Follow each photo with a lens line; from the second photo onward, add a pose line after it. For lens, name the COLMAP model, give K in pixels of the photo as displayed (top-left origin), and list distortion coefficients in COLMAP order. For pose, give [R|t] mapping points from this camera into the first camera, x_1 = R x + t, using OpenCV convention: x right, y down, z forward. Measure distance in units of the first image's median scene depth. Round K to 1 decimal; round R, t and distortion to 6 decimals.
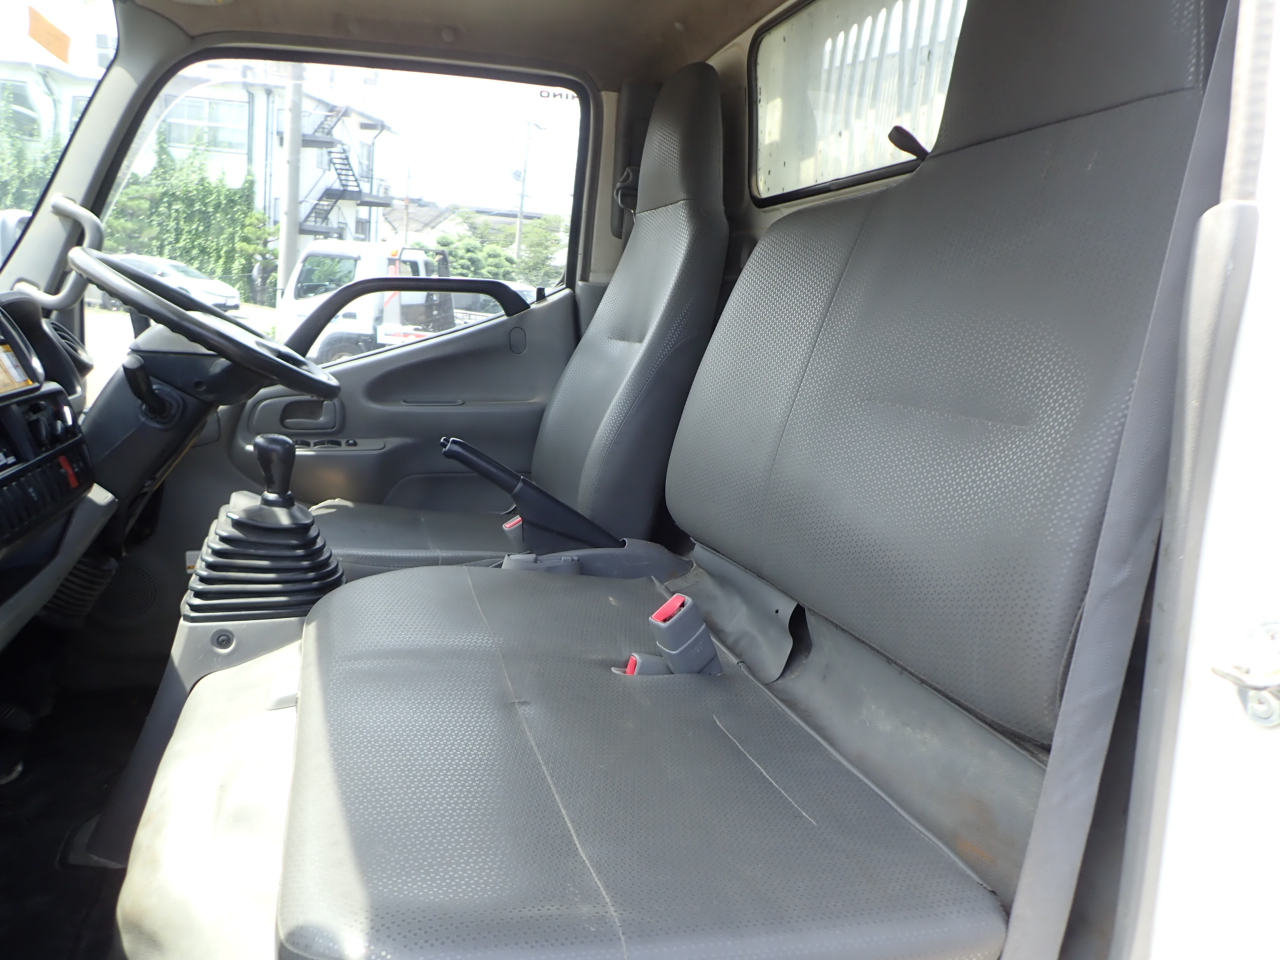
lens RADIAL K [[939.0, 0, 640.0], [0, 939.0, 480.0], [0, 0, 1]] dist [-0.022717, -0.004624]
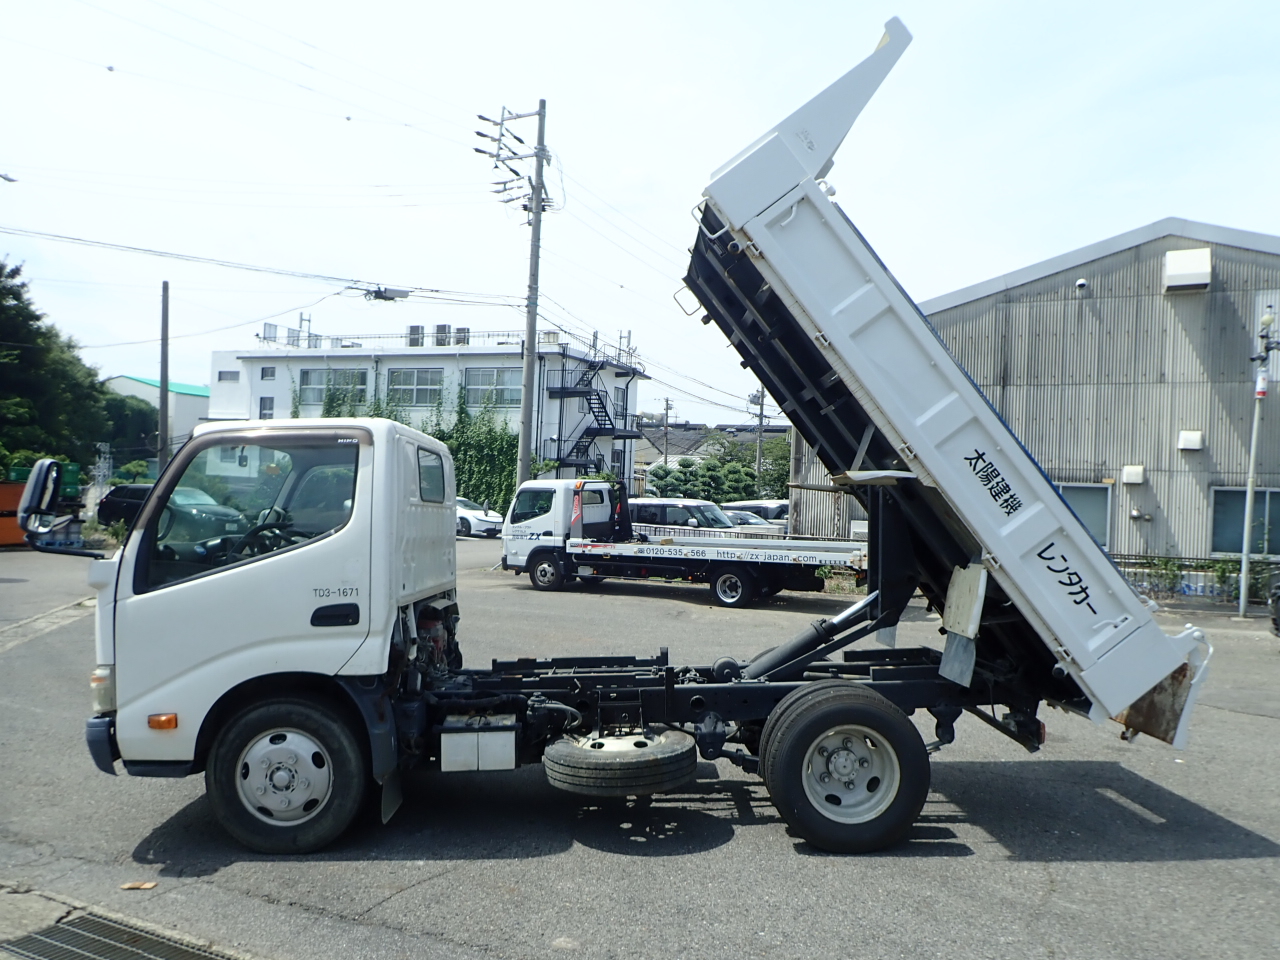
lens RADIAL K [[939.0, 0, 640.0], [0, 939.0, 480.0], [0, 0, 1]] dist [-0.022717, -0.004624]
pose [[0.952761, -0.069730, -0.295609, 0.086966], [0.003651, 0.975848, -0.218421, 0.017896], [0.303700, 0.207024, 0.930004, -0.093639]]
